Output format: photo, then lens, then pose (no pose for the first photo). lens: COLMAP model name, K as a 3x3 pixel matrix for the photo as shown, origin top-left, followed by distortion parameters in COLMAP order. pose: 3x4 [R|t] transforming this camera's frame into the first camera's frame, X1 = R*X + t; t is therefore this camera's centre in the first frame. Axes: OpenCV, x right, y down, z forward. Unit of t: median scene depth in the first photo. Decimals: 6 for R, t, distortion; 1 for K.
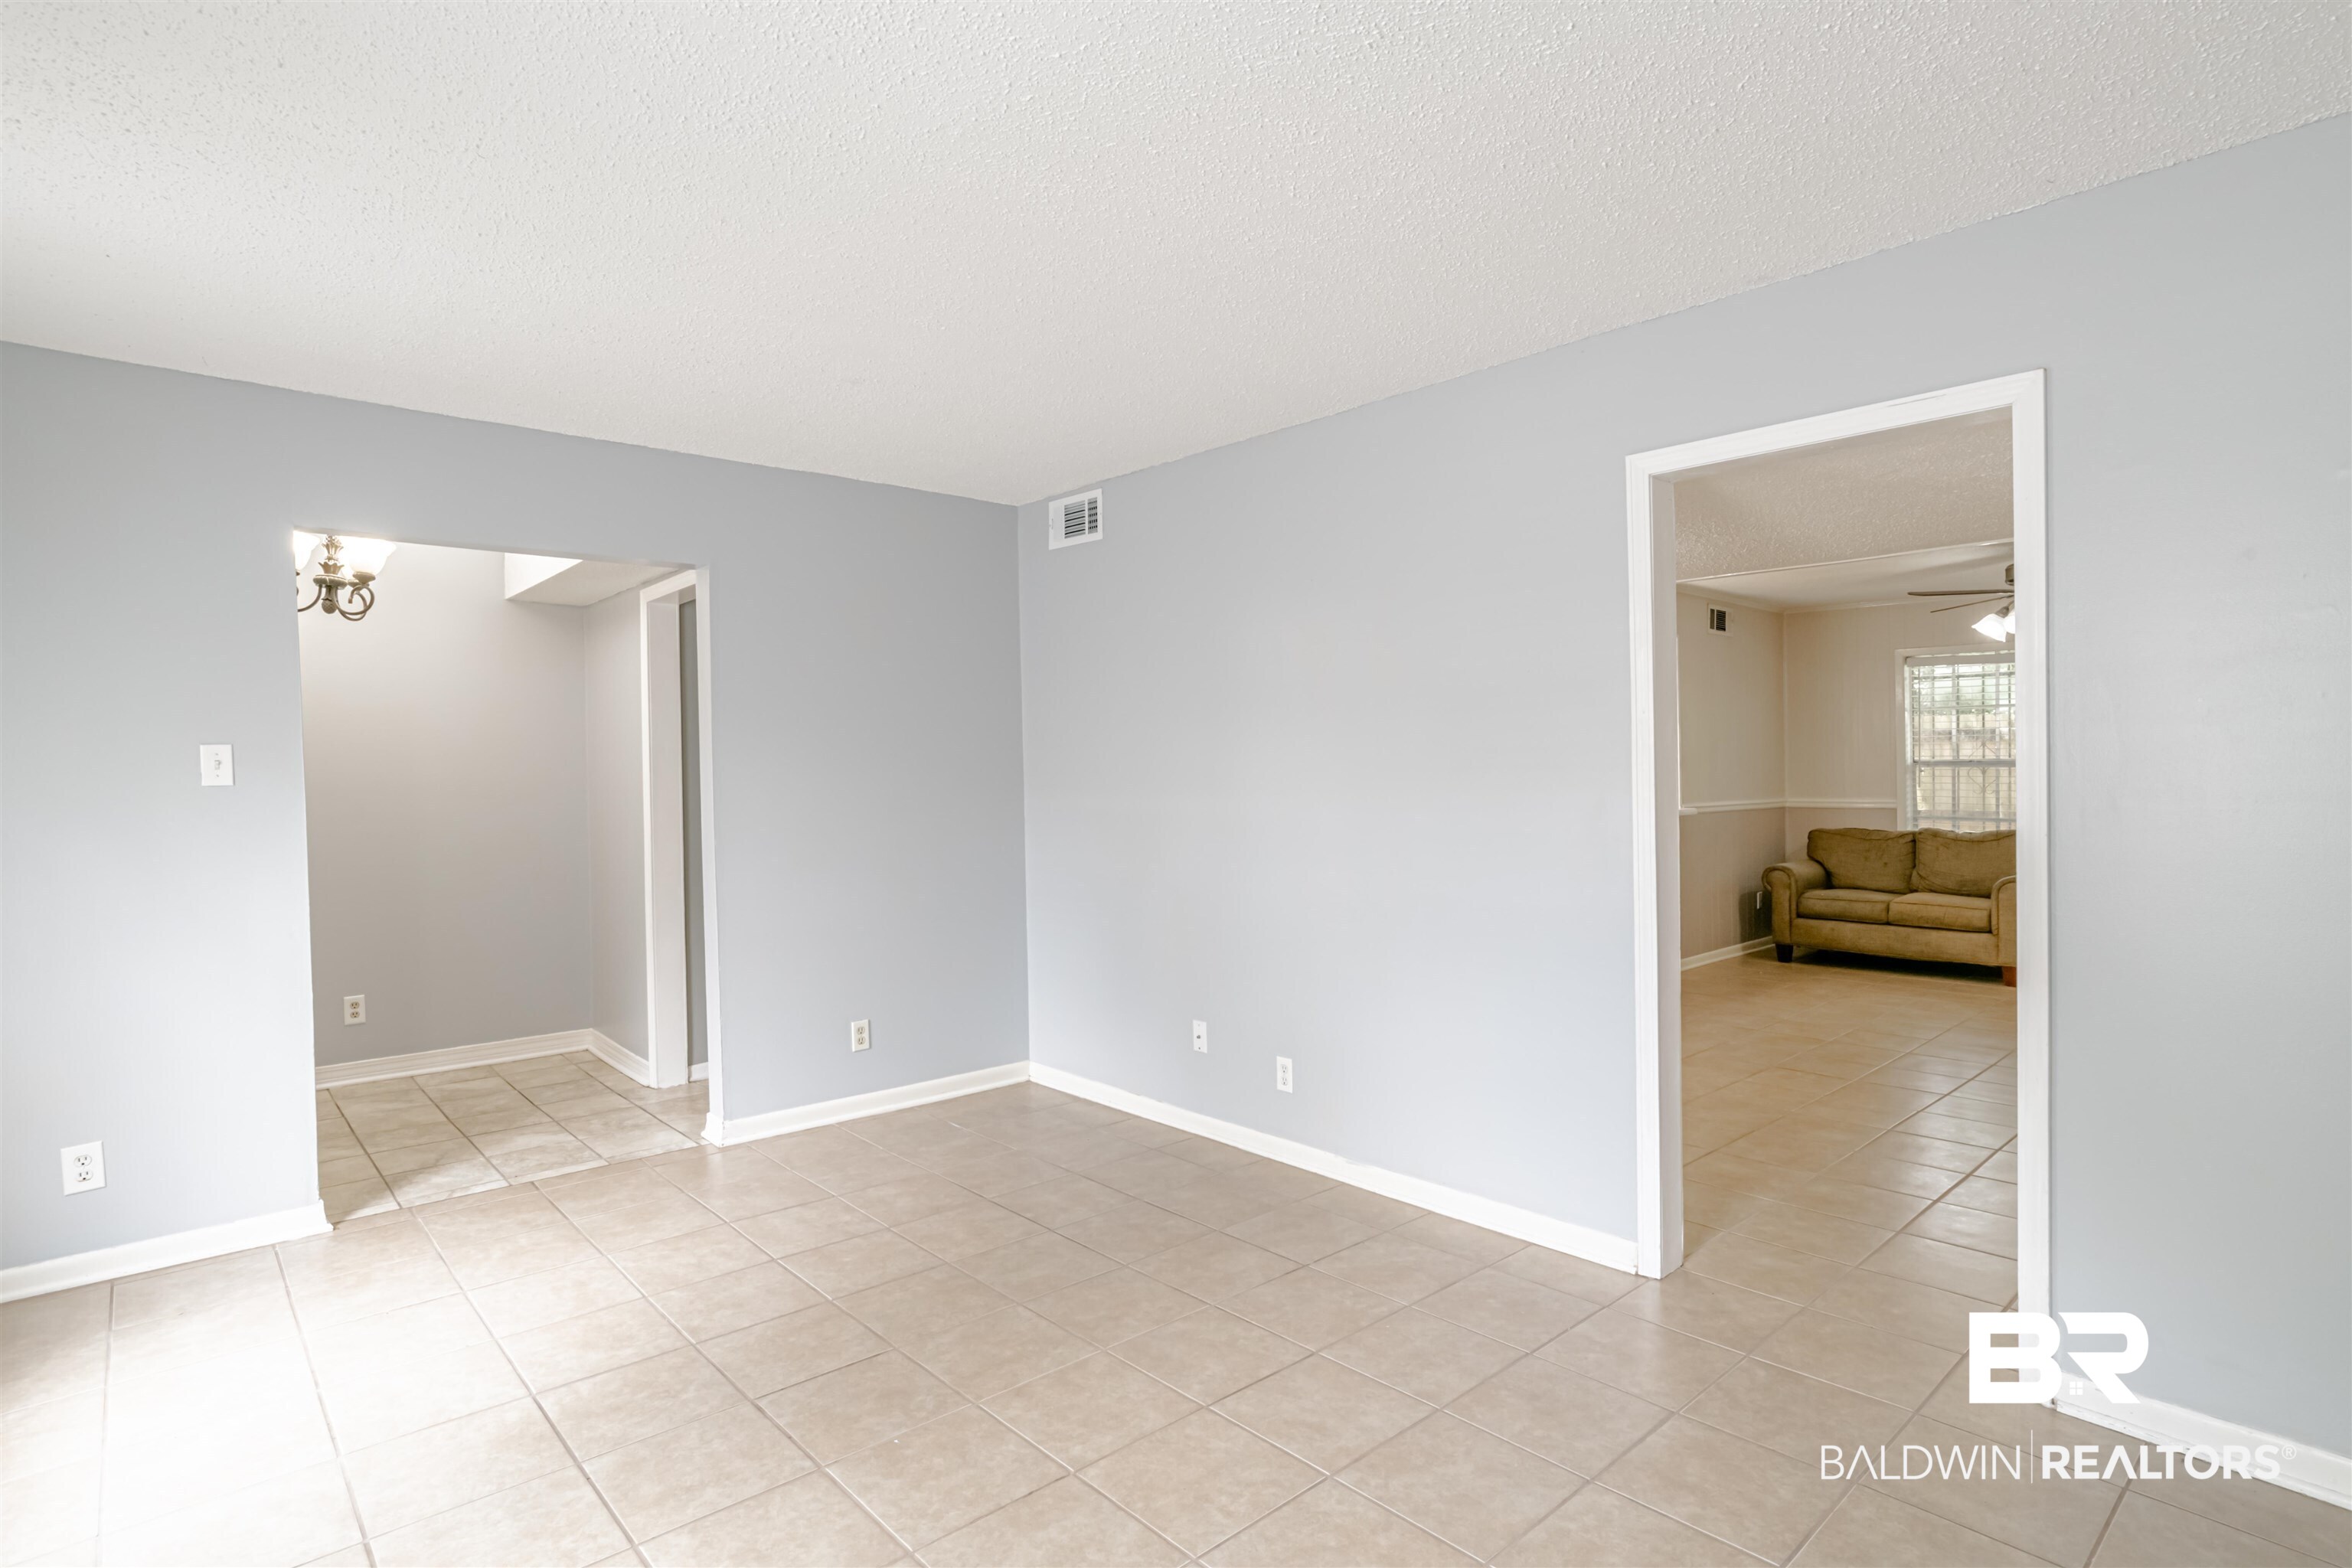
lens RADIAL K [[1199.4, 0, 1194.0], [0, 1199.4, 774.3], [0, 0, 1]] dist [-0.040206, 0.021084]
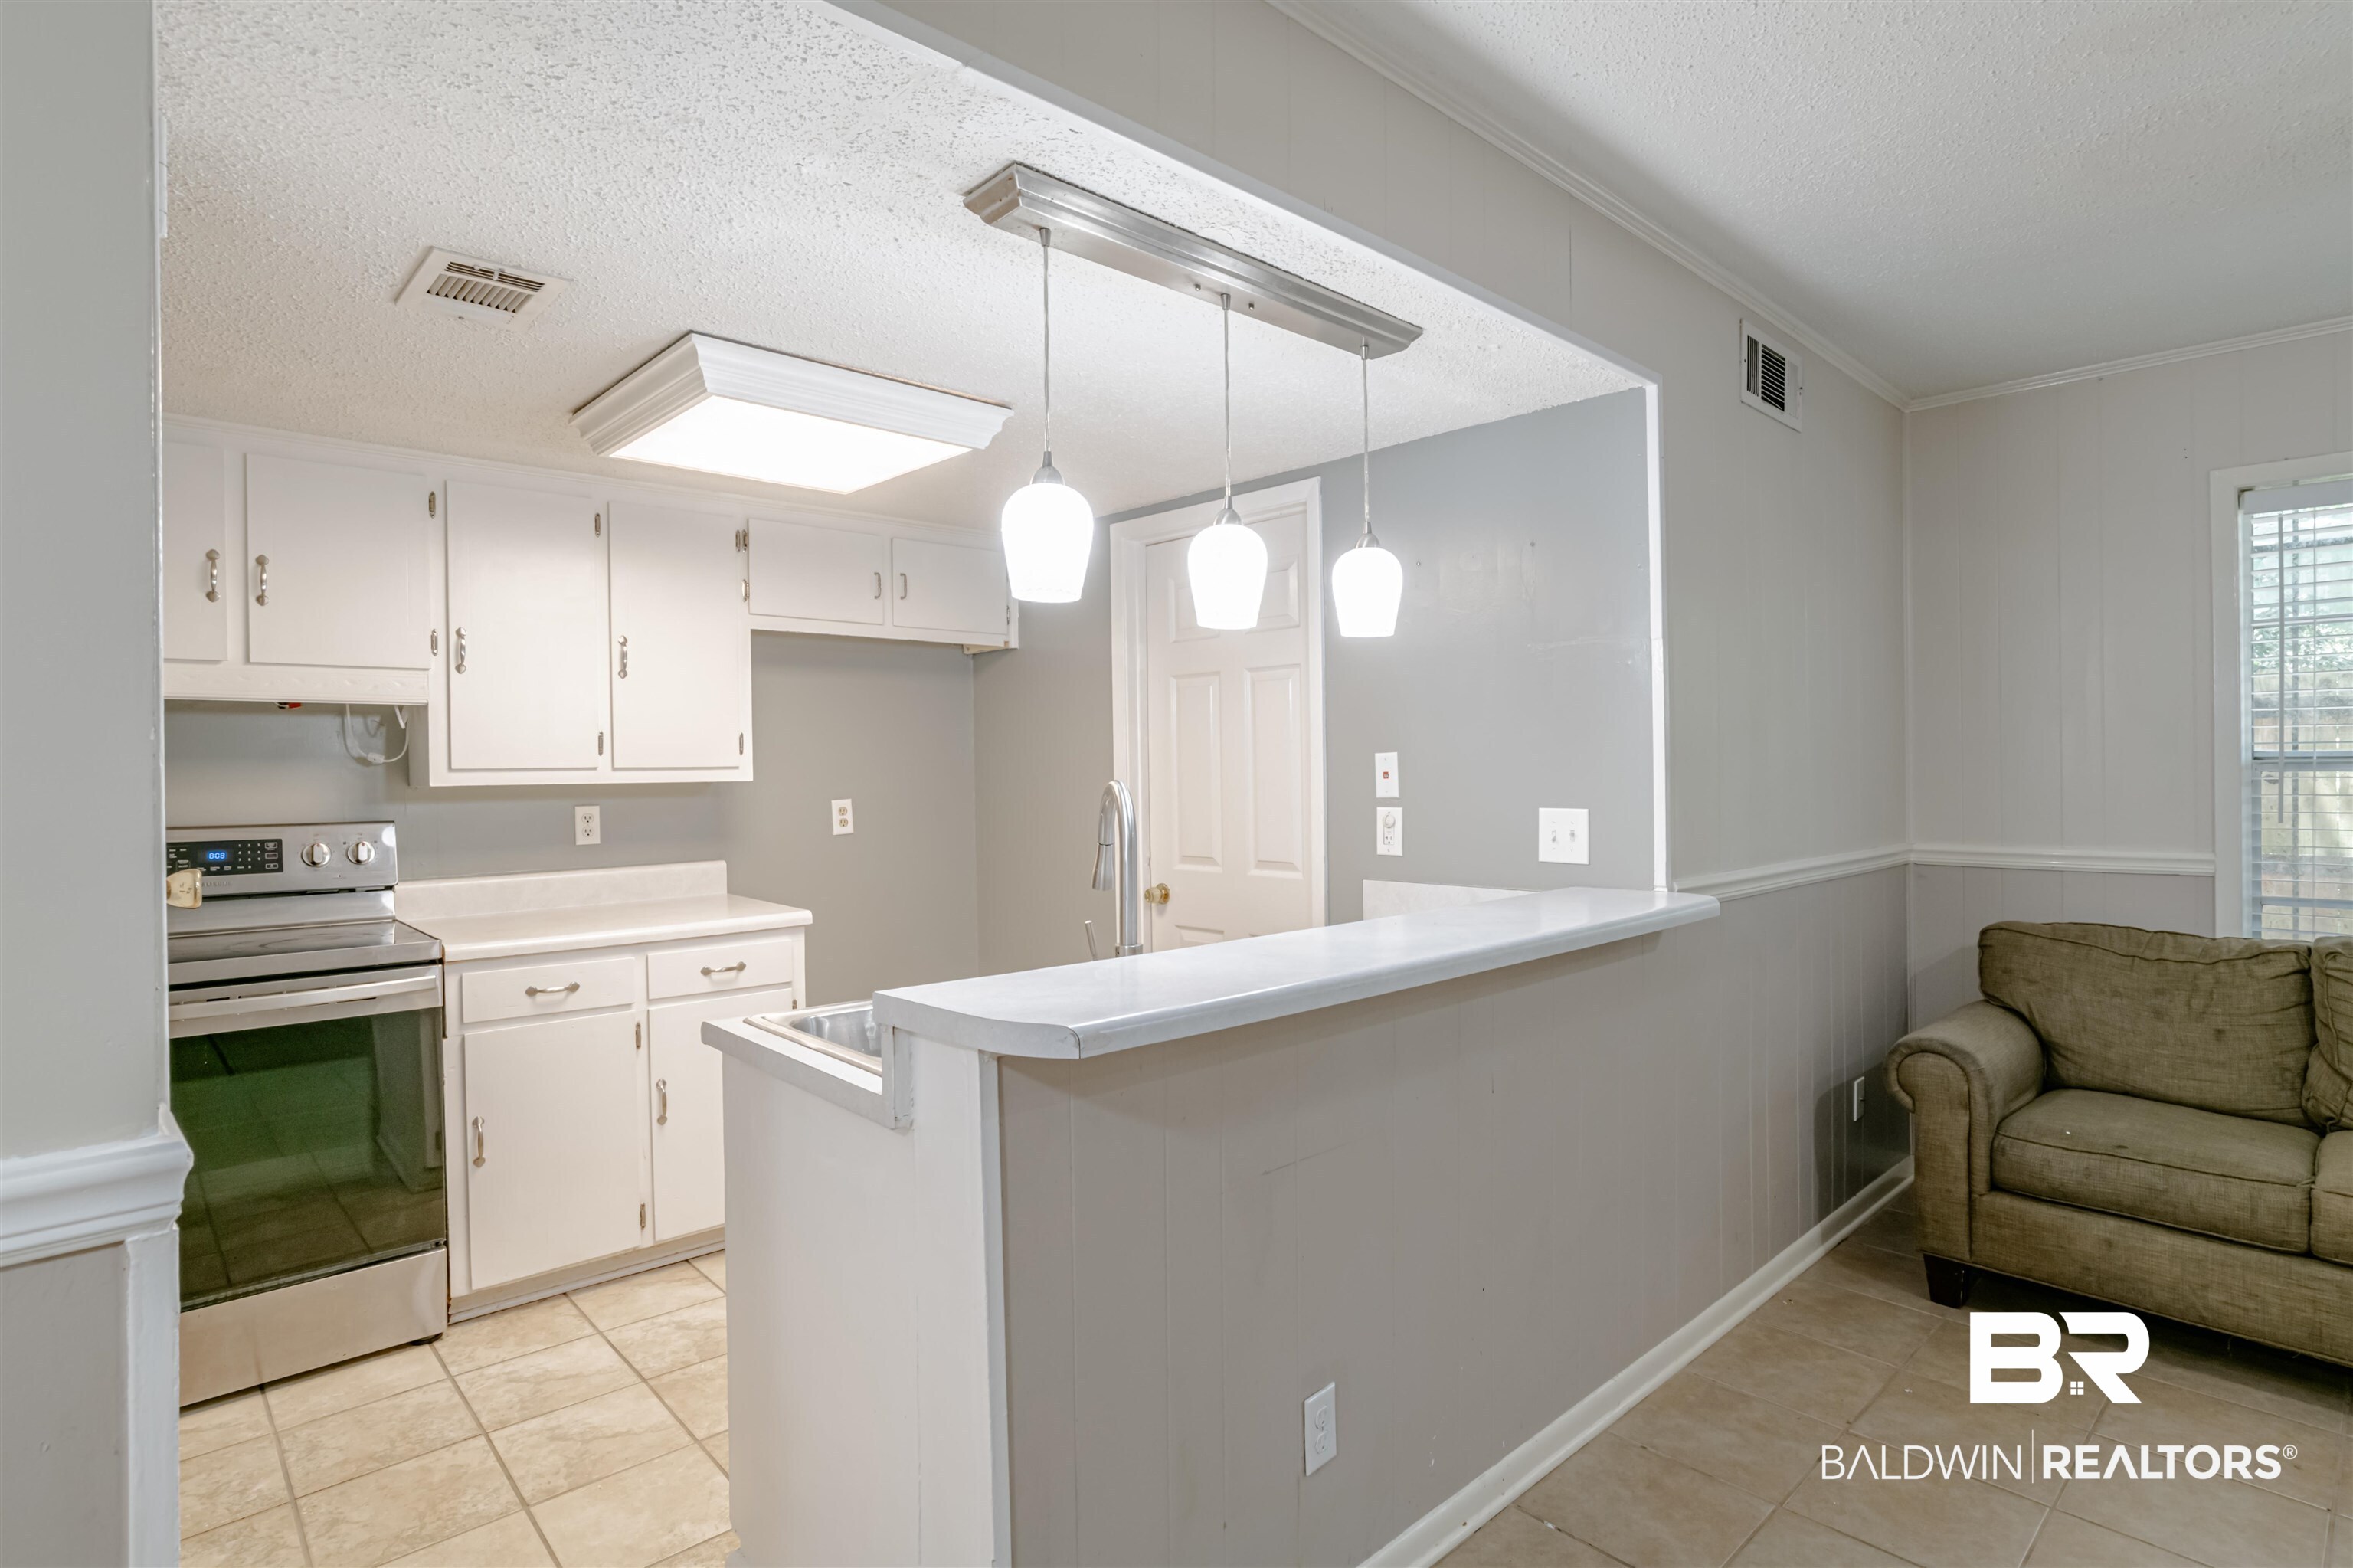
lens RADIAL K [[1200.0, 0, 1188.5], [0, 1200.0, 772.0], [0, 0, 1]] dist [-0.040206, 0.021084]
pose [[0.999922, 0.002335, 0.012253, 0.254770], [-0.002284, 0.999988, -0.004242, -0.003511], [-0.012263, 0.004214, 0.999916, 0.630793]]
